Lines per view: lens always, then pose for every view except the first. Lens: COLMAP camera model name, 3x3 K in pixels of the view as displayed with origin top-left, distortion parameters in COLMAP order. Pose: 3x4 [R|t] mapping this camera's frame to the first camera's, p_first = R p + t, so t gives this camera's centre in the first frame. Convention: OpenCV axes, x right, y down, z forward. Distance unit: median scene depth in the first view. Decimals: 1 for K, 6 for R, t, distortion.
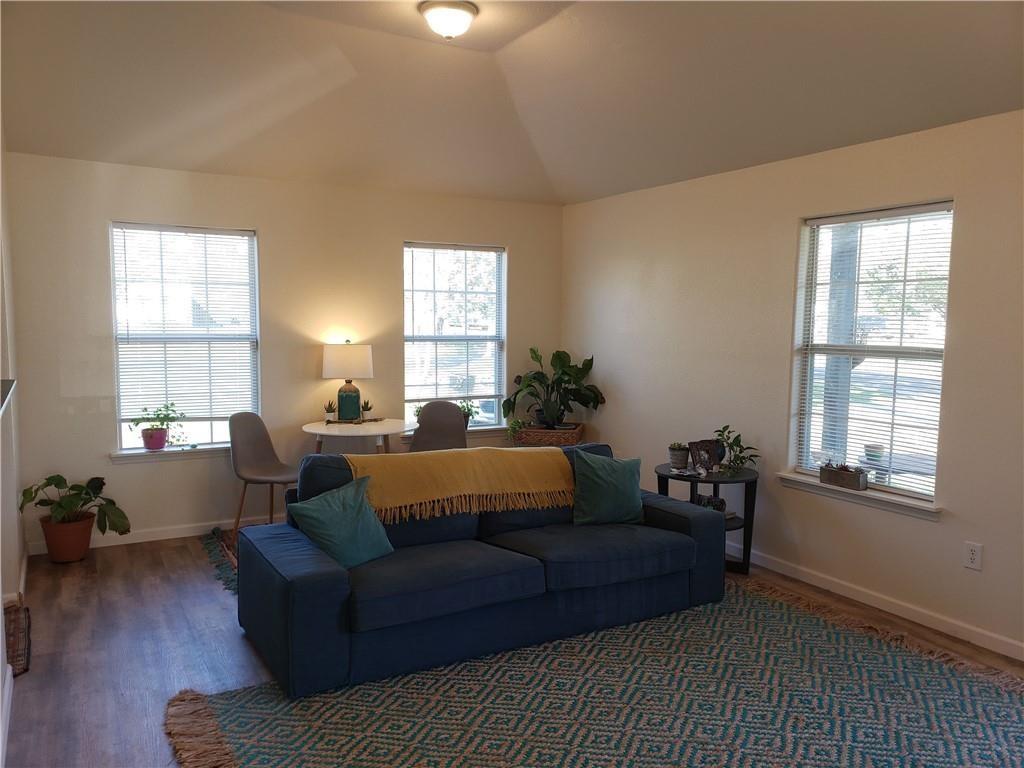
lens RADIAL K [[800.7, 0, 523.2], [0, 800.7, 391.0], [0, 0, 1]] dist [0.053362, -0.028743]
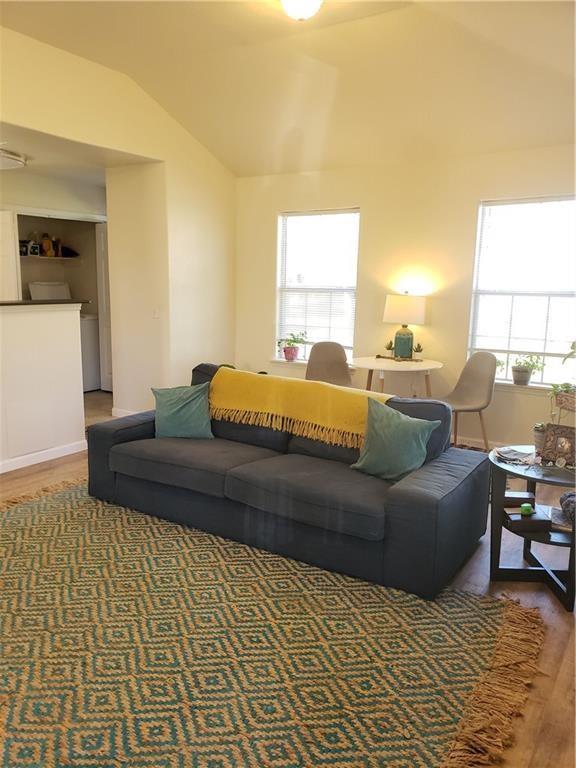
lens RADIAL K [[600.5, 0, 266.7], [0, 600.5, 381.7], [0, 0, 1]] dist [0.053362, -0.028743]
pose [[0.433506, 0.141483, -0.889975, 0.516541], [-0.083973, 0.989643, 0.116424, -0.016990], [0.897229, 0.024263, 0.440898, 0.415570]]
